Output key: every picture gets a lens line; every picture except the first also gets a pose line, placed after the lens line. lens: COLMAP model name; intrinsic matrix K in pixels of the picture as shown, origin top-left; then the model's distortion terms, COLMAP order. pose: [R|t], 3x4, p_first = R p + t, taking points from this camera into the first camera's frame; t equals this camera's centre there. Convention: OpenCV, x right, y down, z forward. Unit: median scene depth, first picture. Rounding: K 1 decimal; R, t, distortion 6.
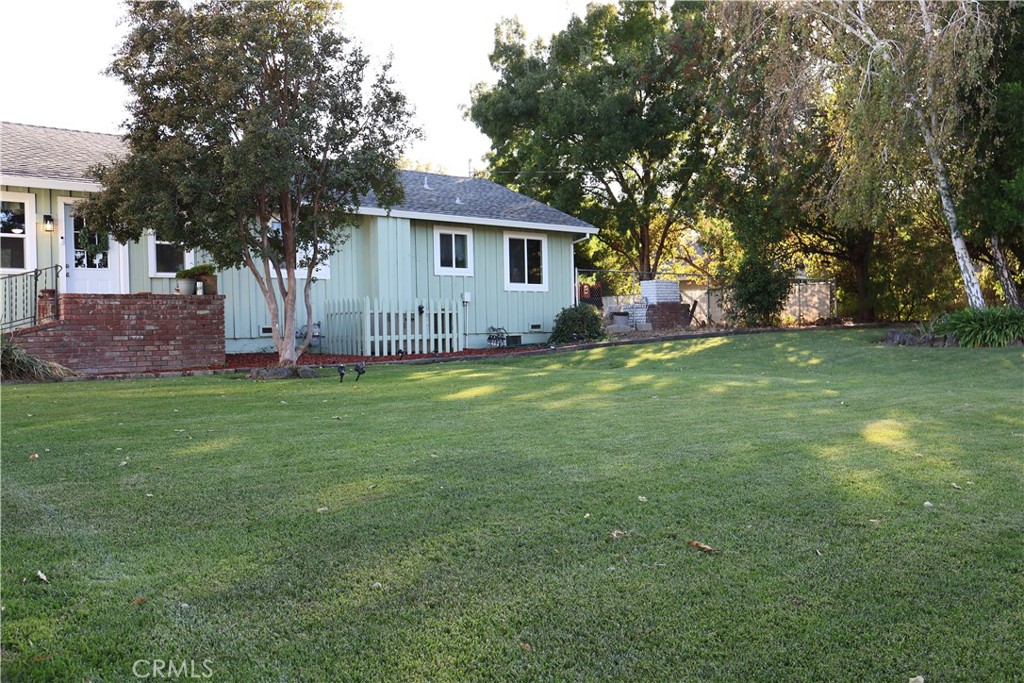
lens RADIAL K [[923.7, 0, 511.1], [0, 923.7, 331.0], [0, 0, 1]] dist [0.008170, 0.007763]
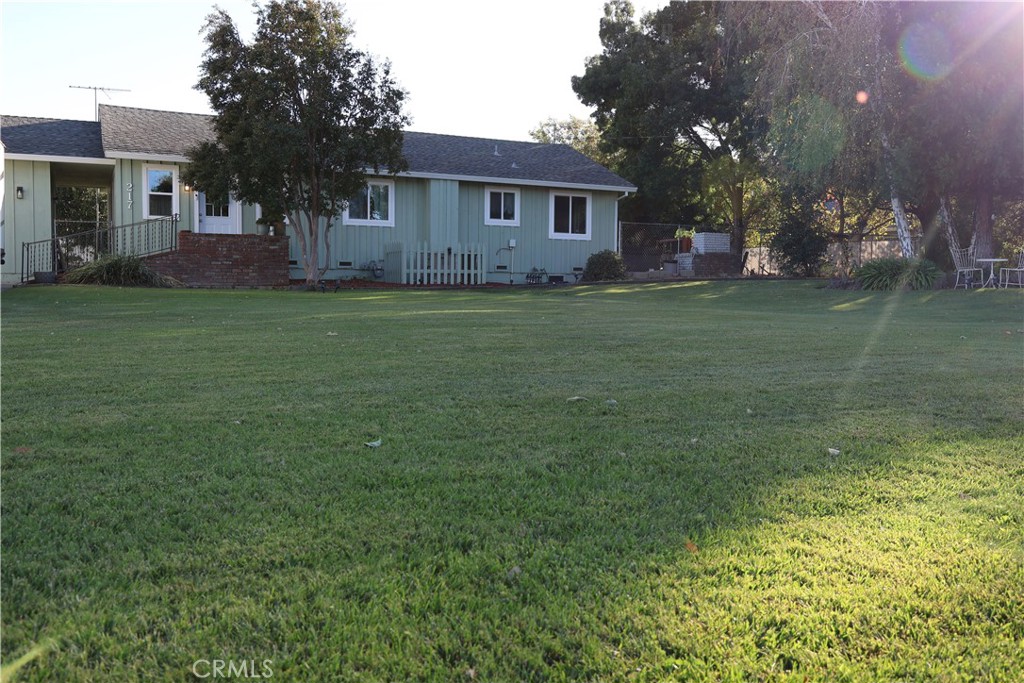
lens RADIAL K [[923.7, 0, 514.1], [0, 923.7, 339.2], [0, 0, 1]] dist [0.008170, 0.007763]
pose [[0.964594, 0.044213, -0.260006, 0.317313], [-0.029240, 0.997698, 0.061179, 0.018263], [0.262113, -0.051411, 0.963667, -0.233931]]
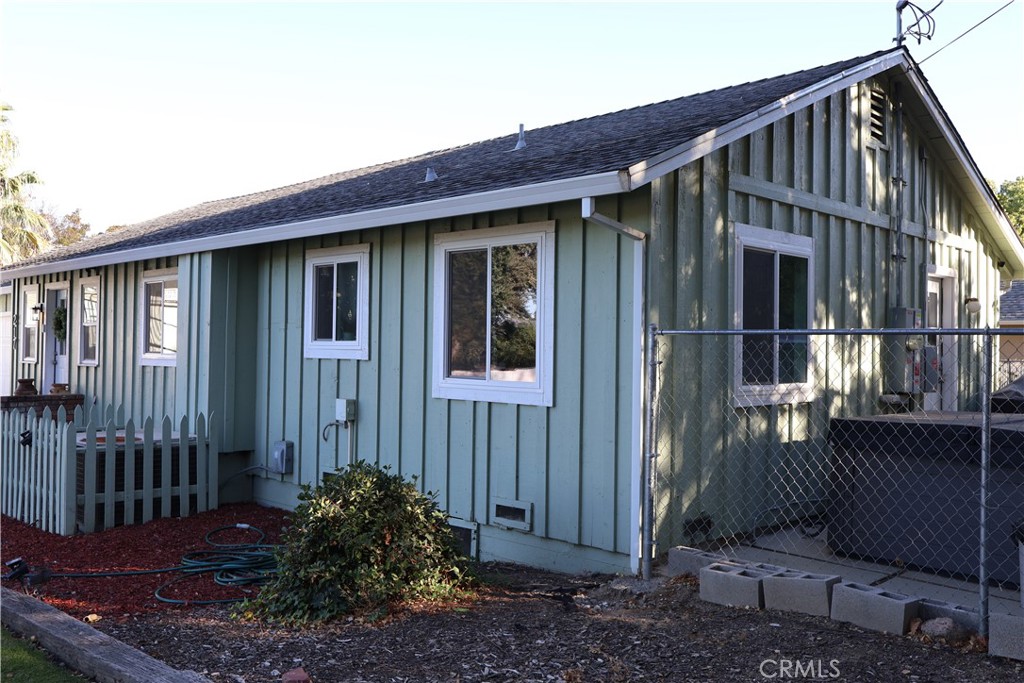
lens RADIAL K [[923.7, 0, 512.3], [0, 923.7, 335.6], [0, 0, 1]] dist [0.008170, 0.007763]
pose [[0.056587, 0.010223, -0.998345, 0.421402], [-0.003948, 0.999942, 0.010015, -0.083728], [0.998390, 0.003375, 0.056624, 1.172605]]
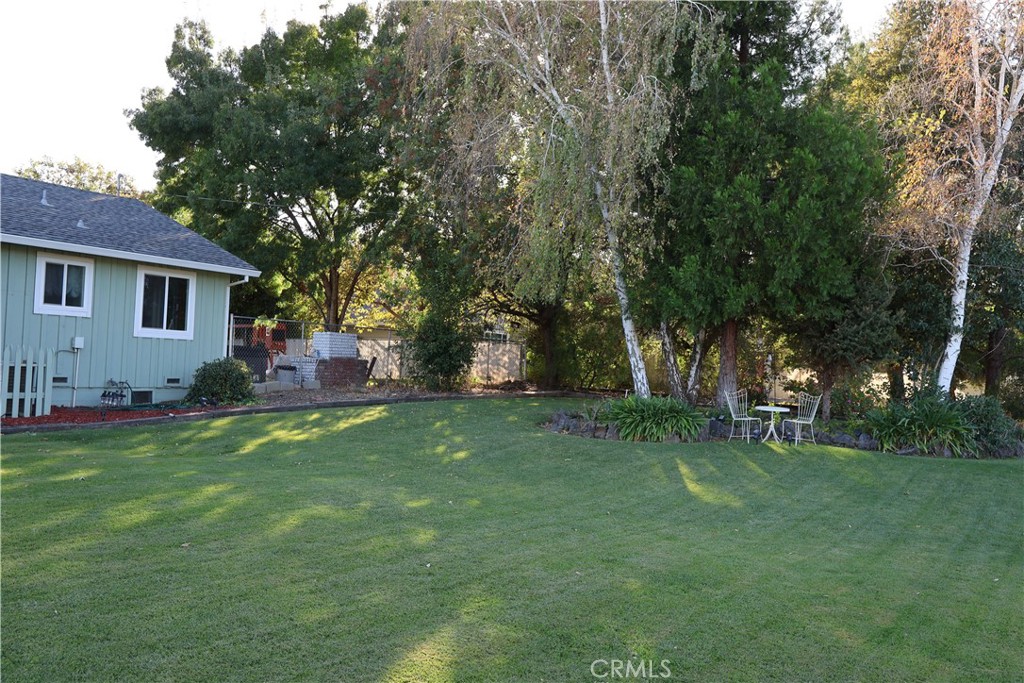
lens RADIAL K [[923.7, 0, 511.8], [0, 923.7, 335.3], [0, 0, 1]] dist [0.008170, 0.007763]
pose [[0.954385, 0.068912, 0.290517, 0.088037], [-0.060207, 0.997431, -0.038810, -0.038231], [-0.292445, 0.019549, 0.956082, 0.118981]]
